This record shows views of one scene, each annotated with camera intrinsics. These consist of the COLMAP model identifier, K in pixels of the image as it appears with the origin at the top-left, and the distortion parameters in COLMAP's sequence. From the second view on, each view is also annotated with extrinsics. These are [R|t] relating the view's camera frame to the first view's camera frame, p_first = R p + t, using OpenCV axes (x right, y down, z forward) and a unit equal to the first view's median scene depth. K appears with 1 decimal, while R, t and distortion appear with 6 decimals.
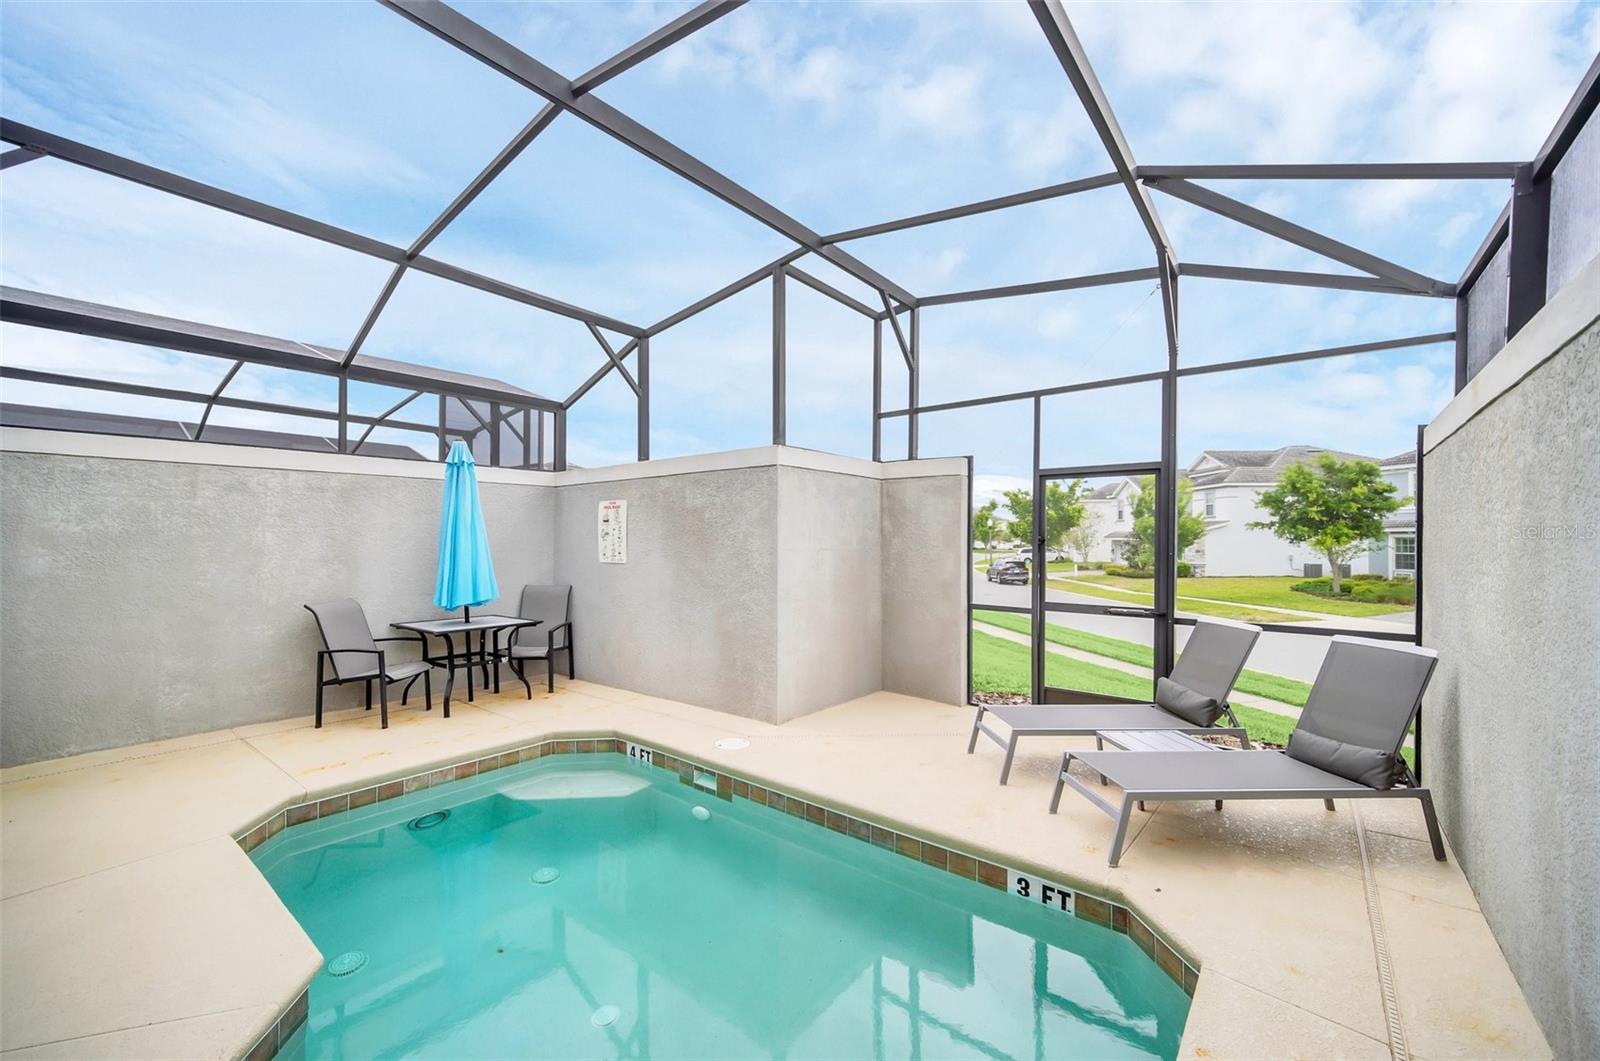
lens RADIAL K [[638.0, 0, 803.7], [0, 638.0, 537.3], [0, 0, 1]] dist [-0.000530, -0.000144]
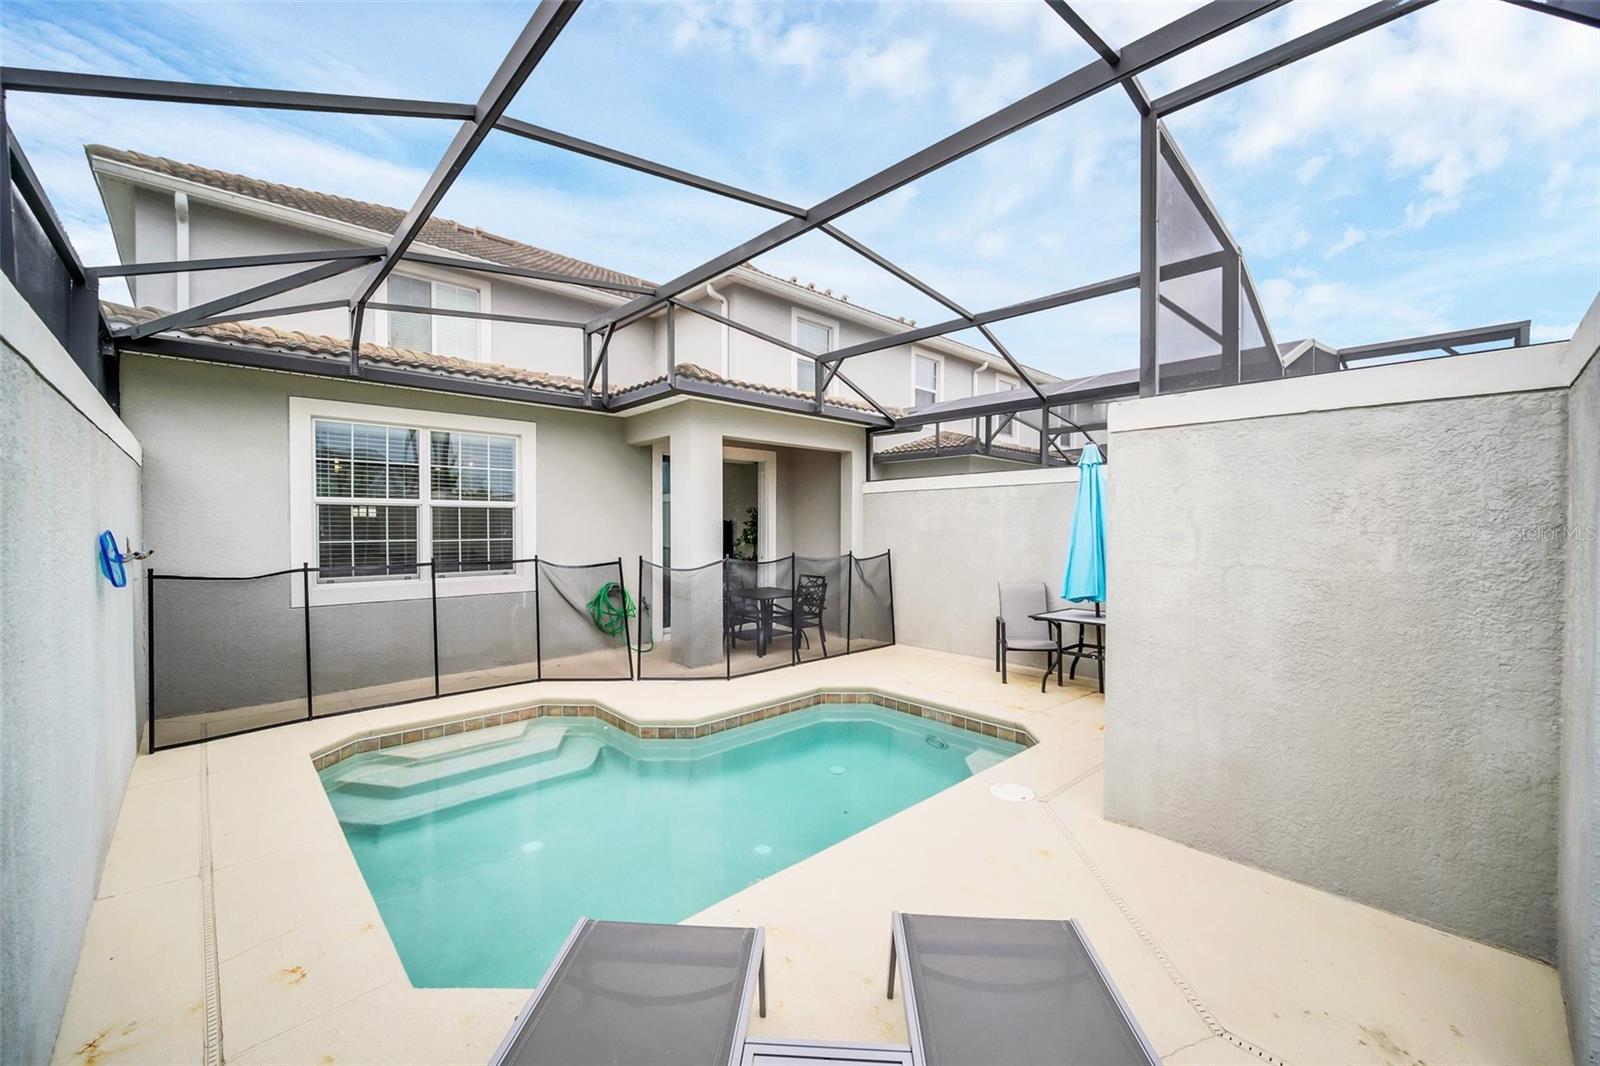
lens RADIAL K [[638.0, 0, 792.1], [0, 638.0, 526.1], [0, 0, 1]] dist [-0.000530, -0.000144]
pose [[-0.141253, -0.001711, -0.989972, 0.666835], [0.000402, 0.999998, -0.001785, -0.015269], [0.989973, -0.000650, -0.141252, 0.746152]]
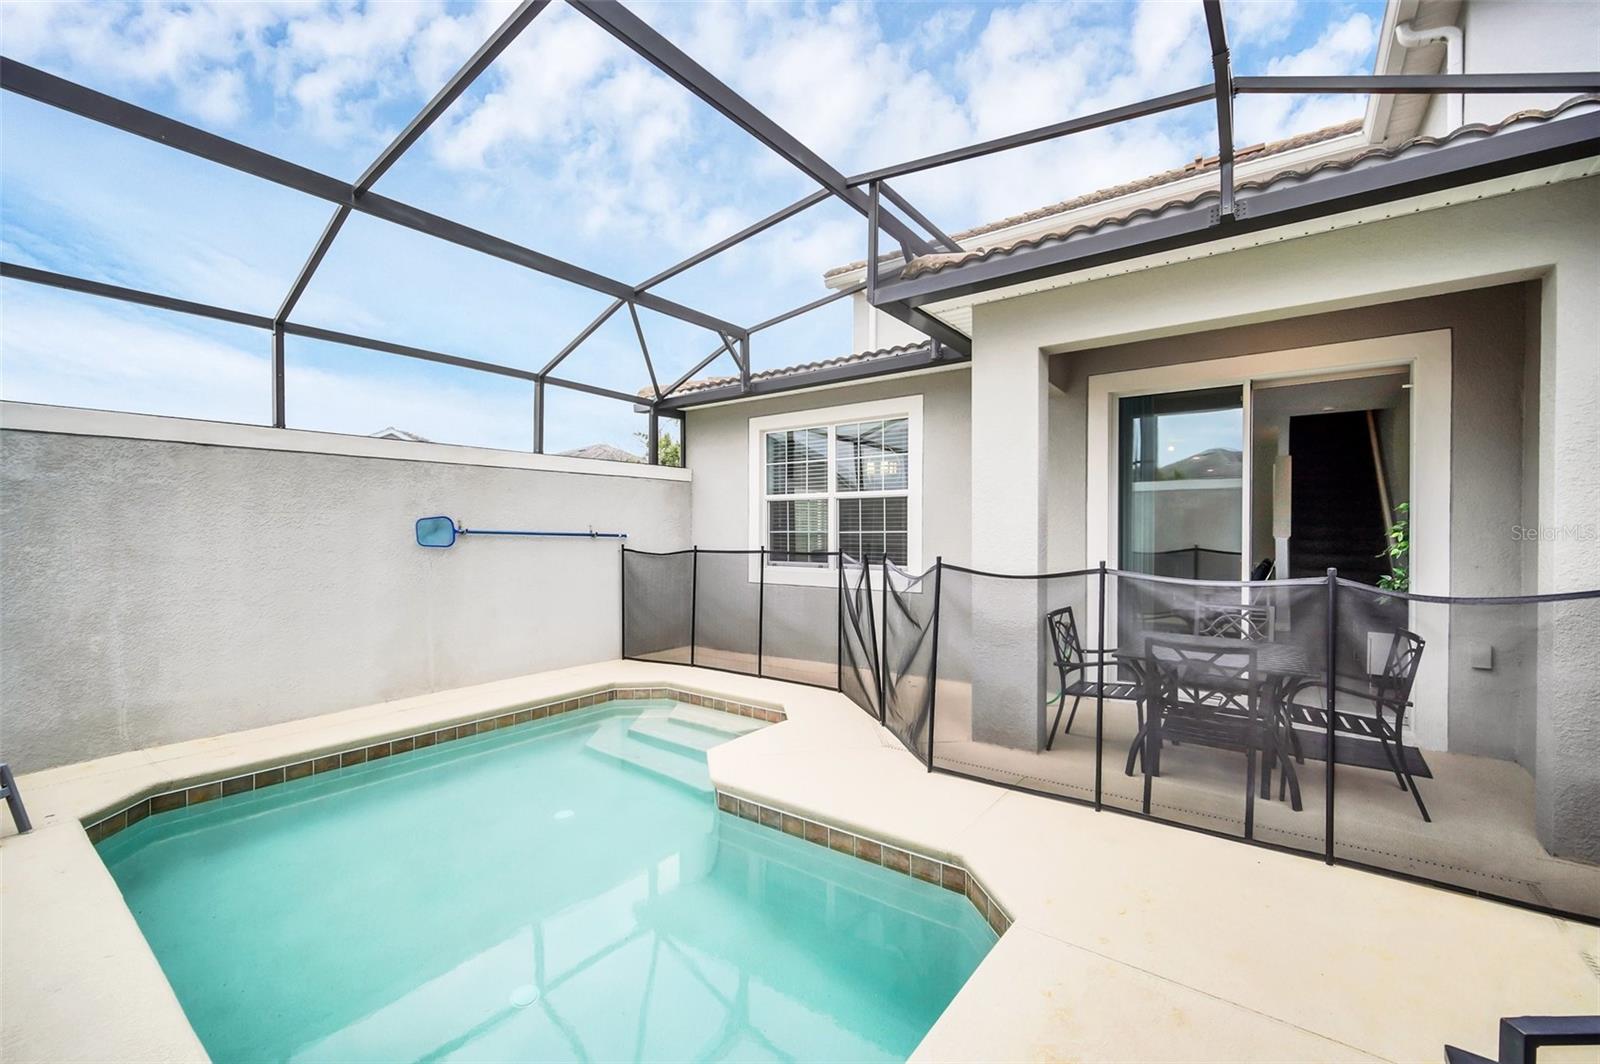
lens RADIAL K [[638.0, 0, 809.8], [0, 638.0, 530.1], [0, 0, 1]] dist [-0.000530, -0.000144]
pose [[-0.998314, -0.002796, -0.057971, -0.406519], [-0.002720, 0.999995, -0.001393, 0.010665], [0.057974, -0.001233, -0.998317, 1.181136]]
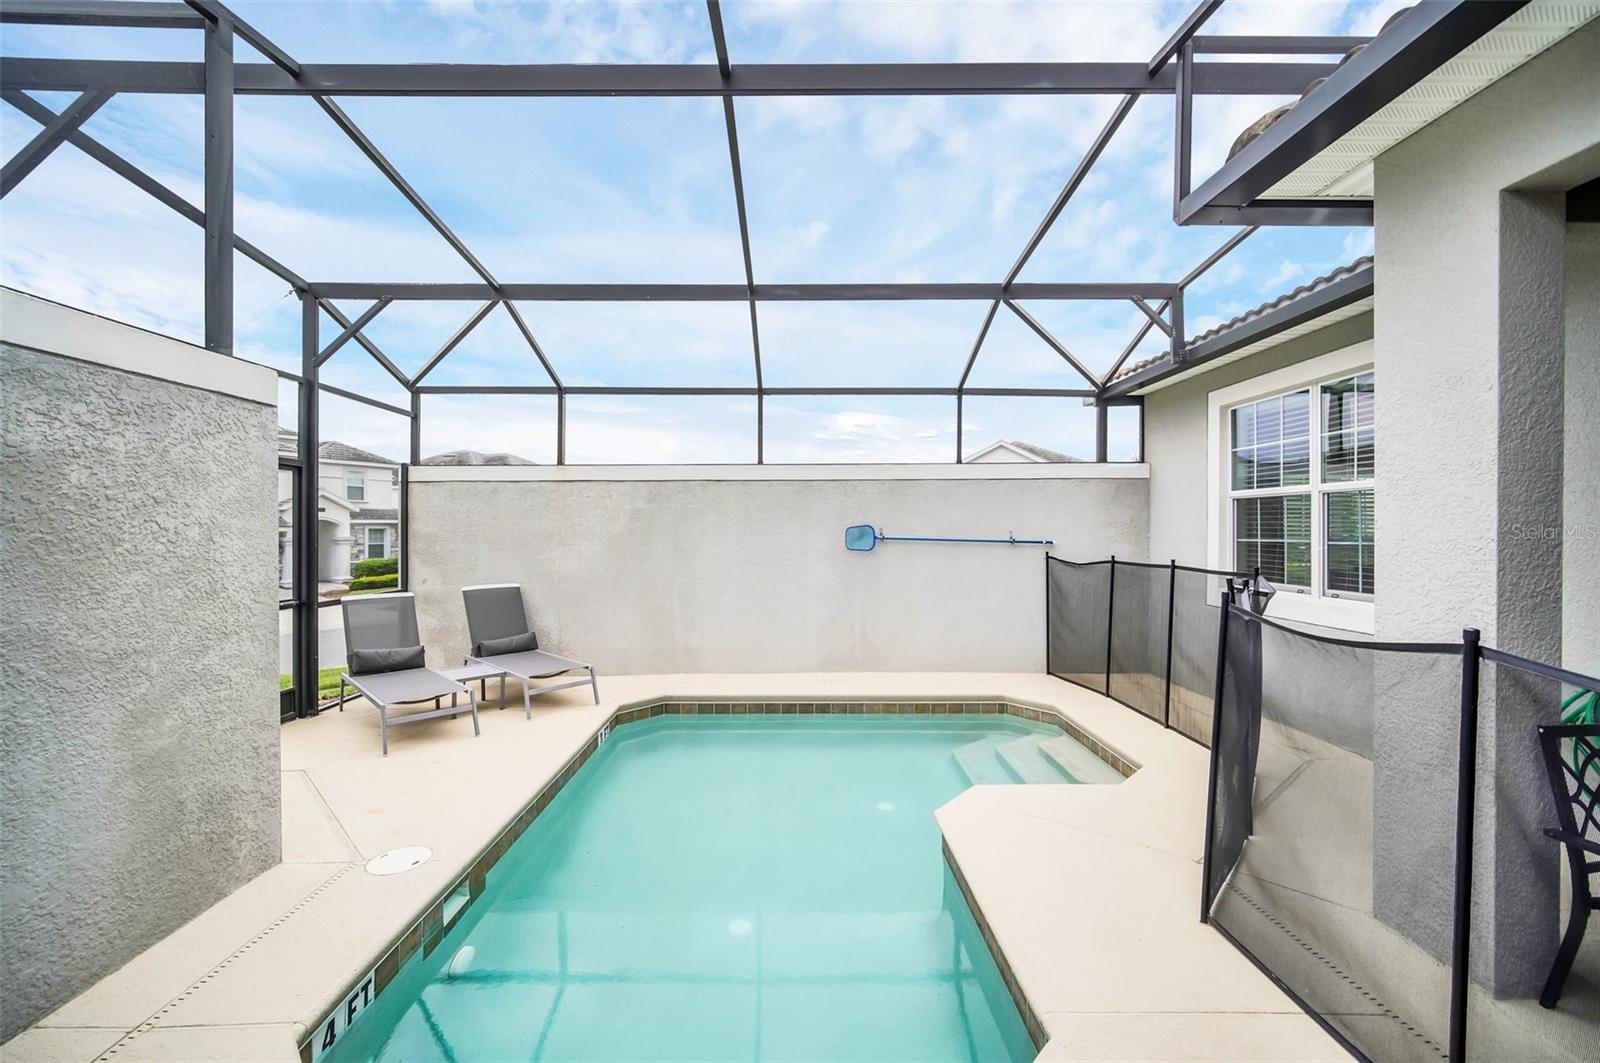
lens RADIAL K [[638.0, 0, 815.0], [0, 638.0, 527.1], [0, 0, 1]] dist [-0.000530, -0.000144]
pose [[-0.652611, 0.000735, 0.757693, -0.763153], [-0.001875, 0.999995, -0.002585, -0.005459], [-0.757691, -0.003108, -0.652606, 0.977780]]
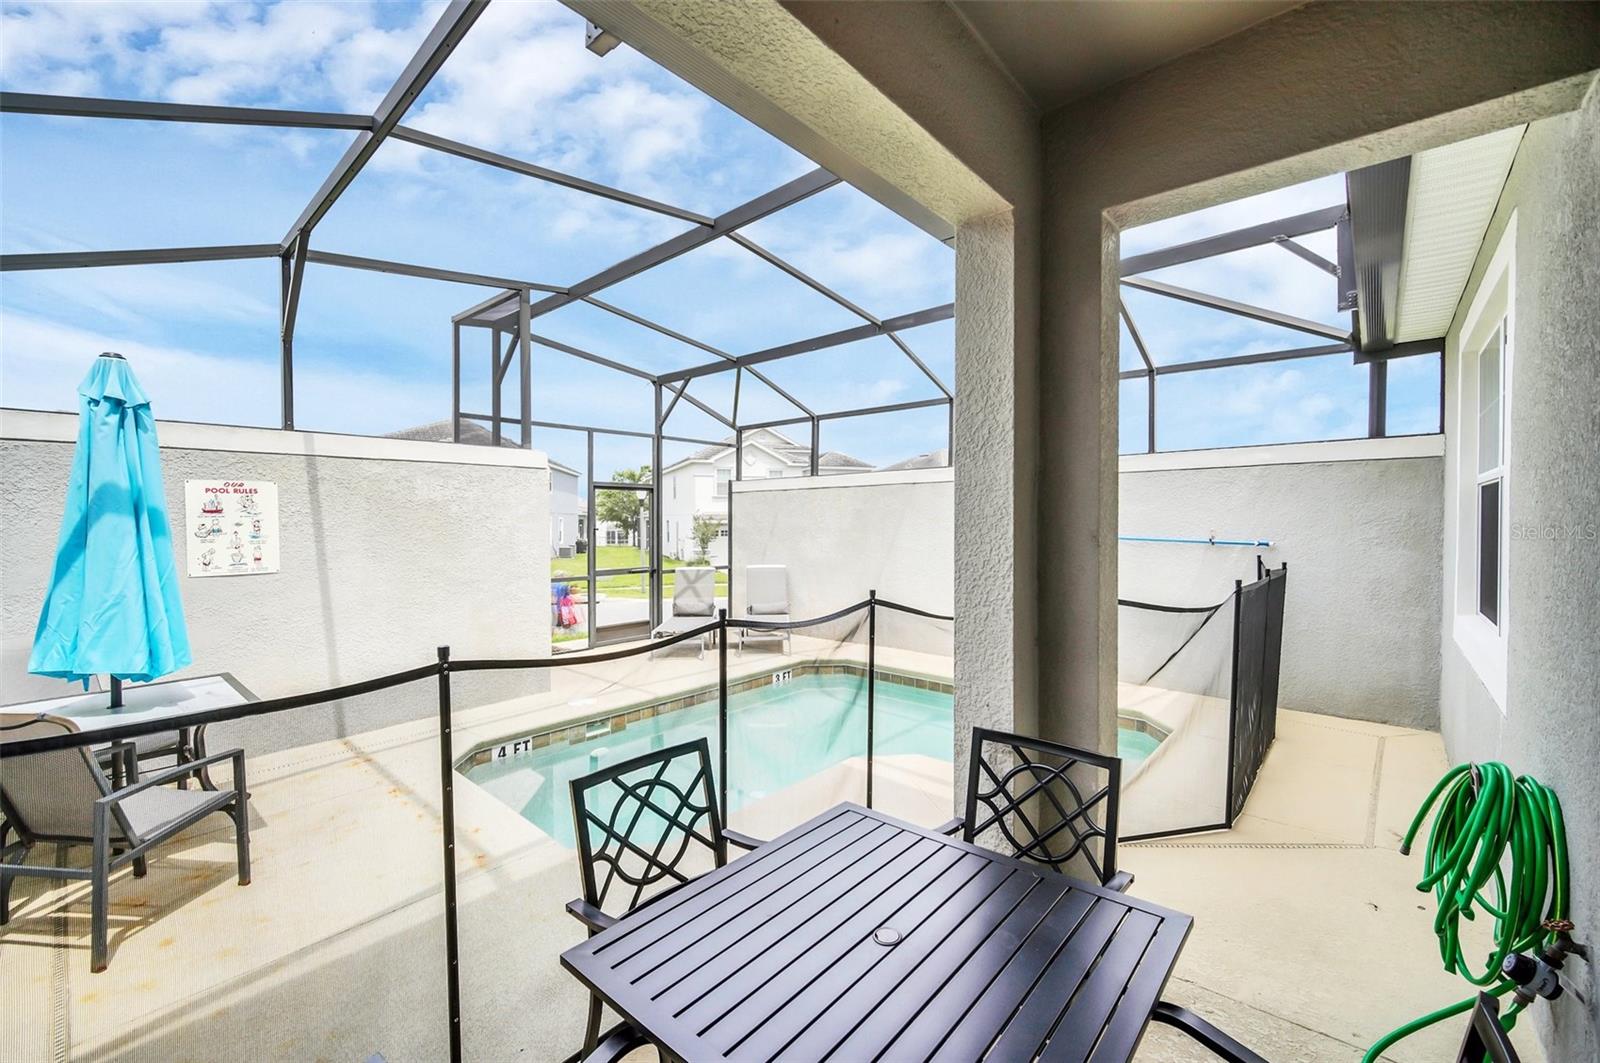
lens RADIAL K [[638.0, 0, 805.0], [0, 638.0, 537.8], [0, 0, 1]] dist [-0.000530, -0.000144]
pose [[0.042069, -0.033277, 0.998560, -1.153030], [-0.000686, 0.999444, 0.033336, -0.025767], [-0.999114, -0.002087, 0.042023, 0.467132]]
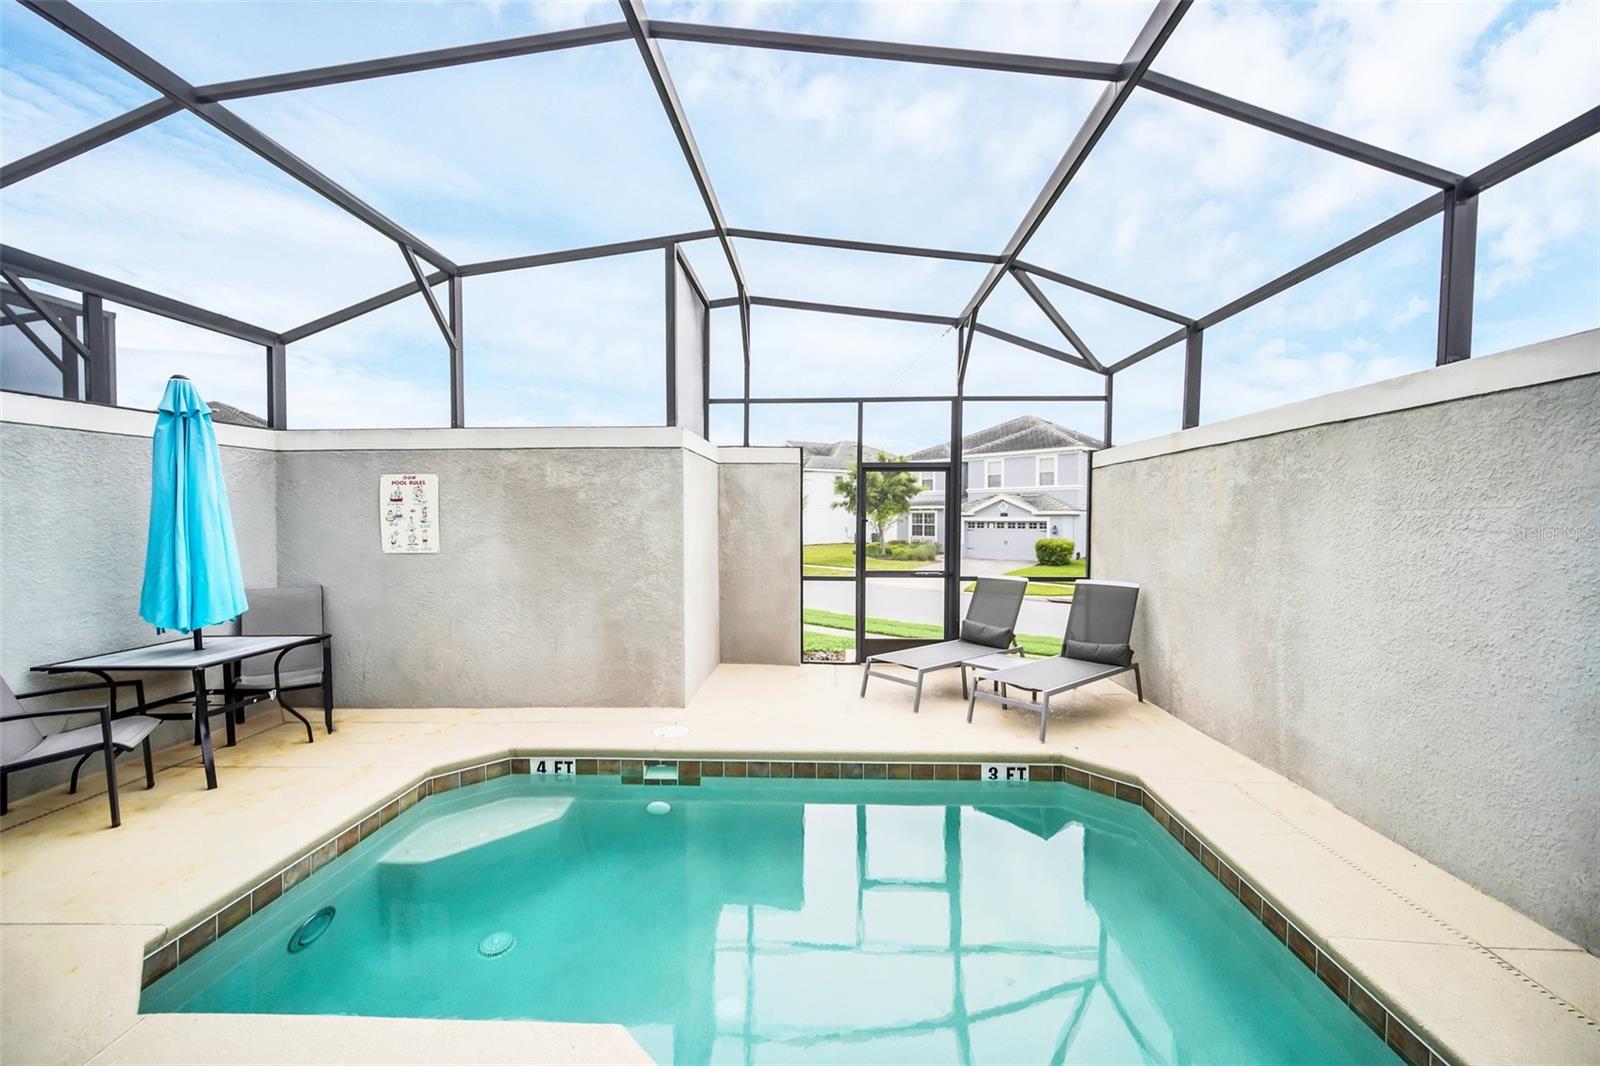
lens RADIAL K [[638.0, 0, 813.8], [0, 638.0, 534.1], [0, 0, 1]] dist [-0.000530, -0.000144]
pose [[0.799868, -0.021762, 0.599782, -0.460665], [0.001583, 0.999415, 0.034151, -0.012042], [-0.600174, -0.026367, 0.799435, 0.080082]]
